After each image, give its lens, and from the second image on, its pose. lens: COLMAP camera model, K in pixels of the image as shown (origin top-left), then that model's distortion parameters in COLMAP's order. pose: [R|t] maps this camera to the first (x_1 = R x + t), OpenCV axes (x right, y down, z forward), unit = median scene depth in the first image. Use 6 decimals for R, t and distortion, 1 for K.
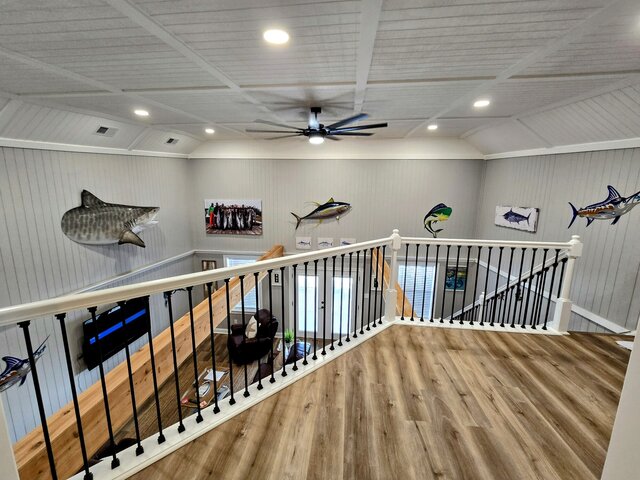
lens RADIAL K [[262.1, 0, 318.2], [0, 262.1, 238.9], [0, 0, 1]] dist [-0.001948, -0.000036]
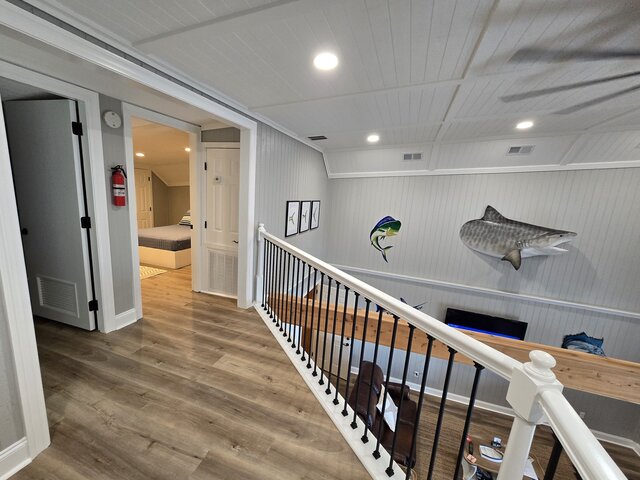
lens RADIAL K [[262.1, 0, 318.3], [0, 262.1, 239.6], [0, 0, 1]] dist [-0.001948, -0.000036]
pose [[-0.208433, 0.154844, -0.965701, 0.329010], [-0.236301, 0.950162, 0.203355, -0.084480], [0.949061, 0.270582, -0.161456, 0.424747]]
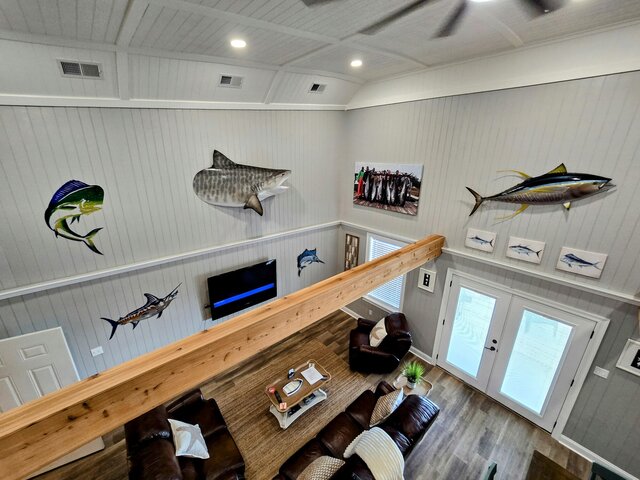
lens RADIAL K [[262.1, 0, 317.8], [0, 262.1, 240.1], [0, 0, 1]] dist [-0.001948, -0.000036]
pose [[0.737051, 0.211017, -0.642049, 0.076096], [-0.117055, 0.975507, 0.186237, -0.071033], [0.665623, -0.062112, 0.743699, 0.416576]]
